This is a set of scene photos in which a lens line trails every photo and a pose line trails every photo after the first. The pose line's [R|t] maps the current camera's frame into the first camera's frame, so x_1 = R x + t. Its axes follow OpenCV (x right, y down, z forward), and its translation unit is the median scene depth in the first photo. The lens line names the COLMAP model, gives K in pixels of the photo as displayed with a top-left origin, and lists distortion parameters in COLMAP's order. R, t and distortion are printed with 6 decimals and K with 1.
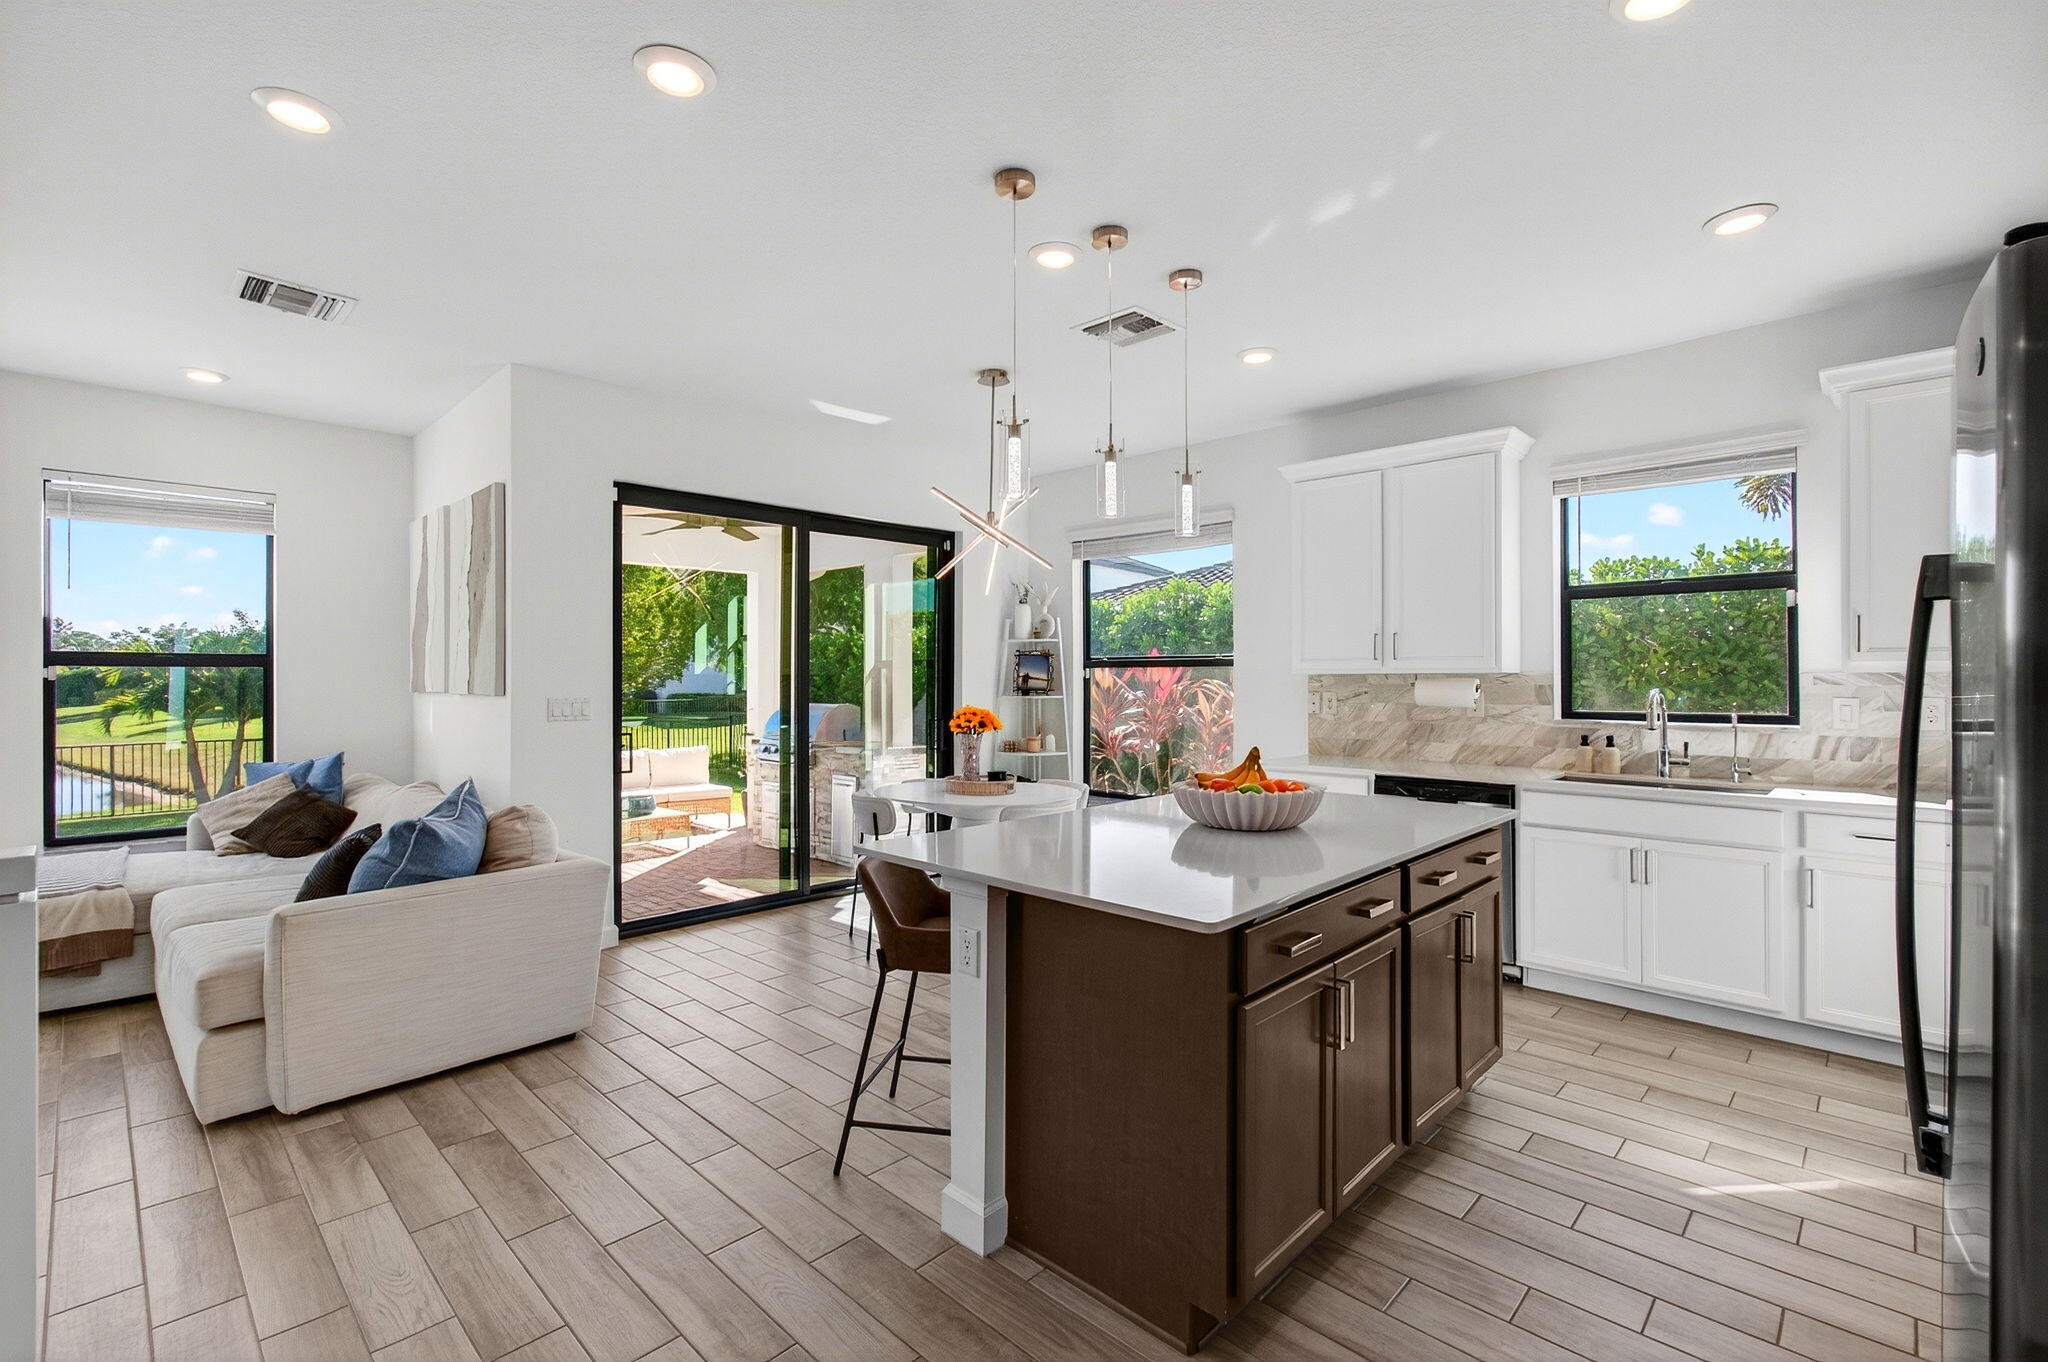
lens RADIAL K [[906.4, 0, 1017.9], [0, 906.4, 675.3], [0, 0, 1]] dist [0.001935, 0.000419]
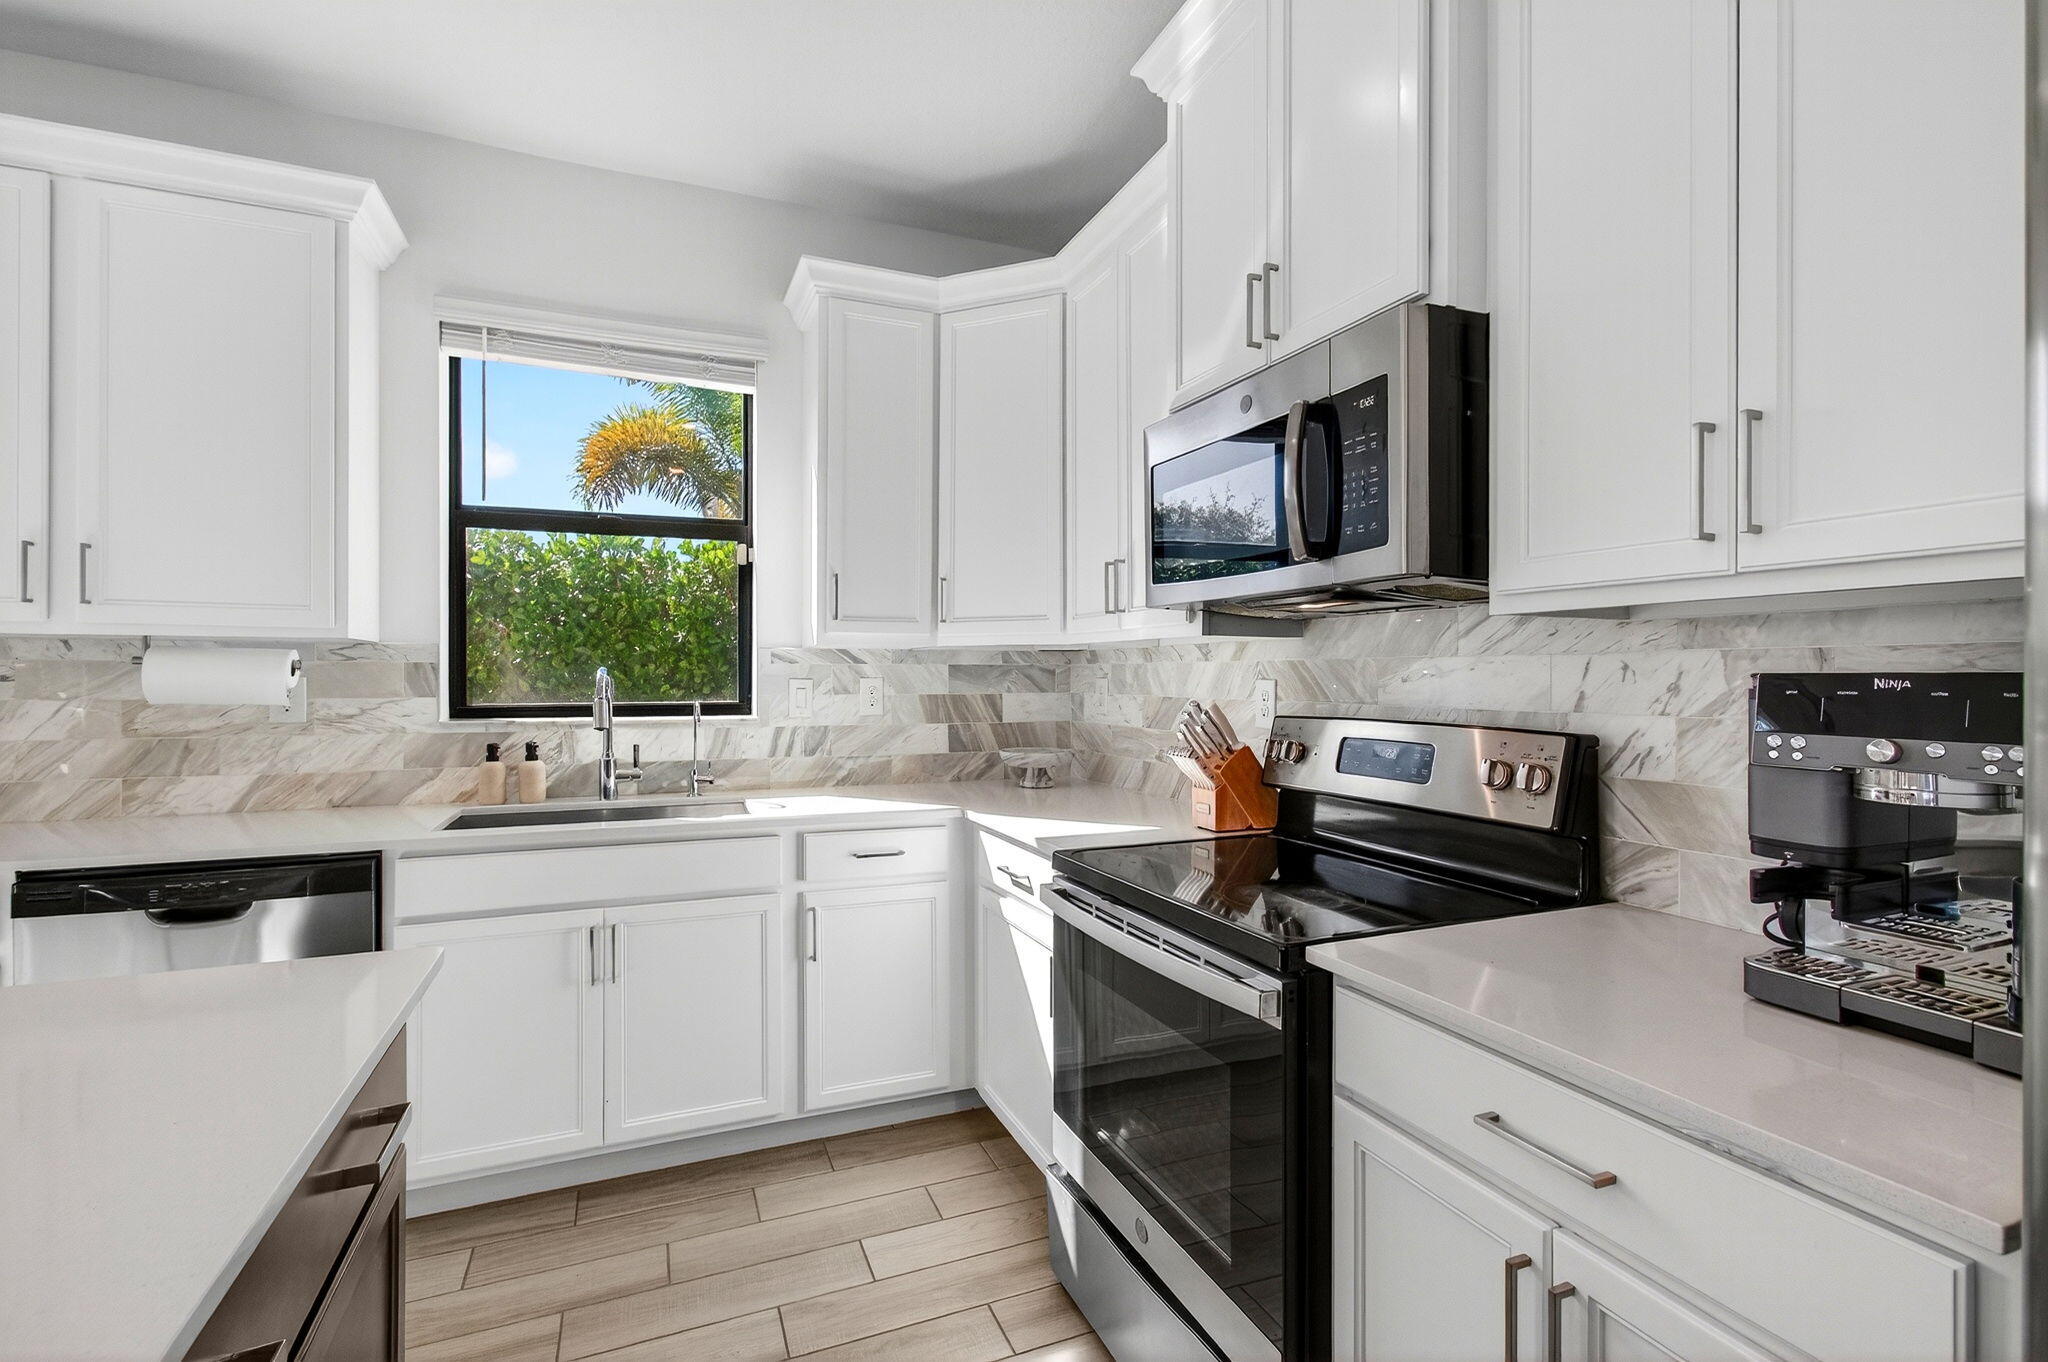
lens RADIAL K [[906.4, 0, 1017.9], [0, 906.4, 675.3], [0, 0, 1]] dist [0.001935, 0.000419]
pose [[0.399615, 0.001856, 0.916681, 0.215512], [-0.005958, 0.999982, 0.000573, 0.017855], [-0.916664, -0.005690, 0.399619, 0.454176]]
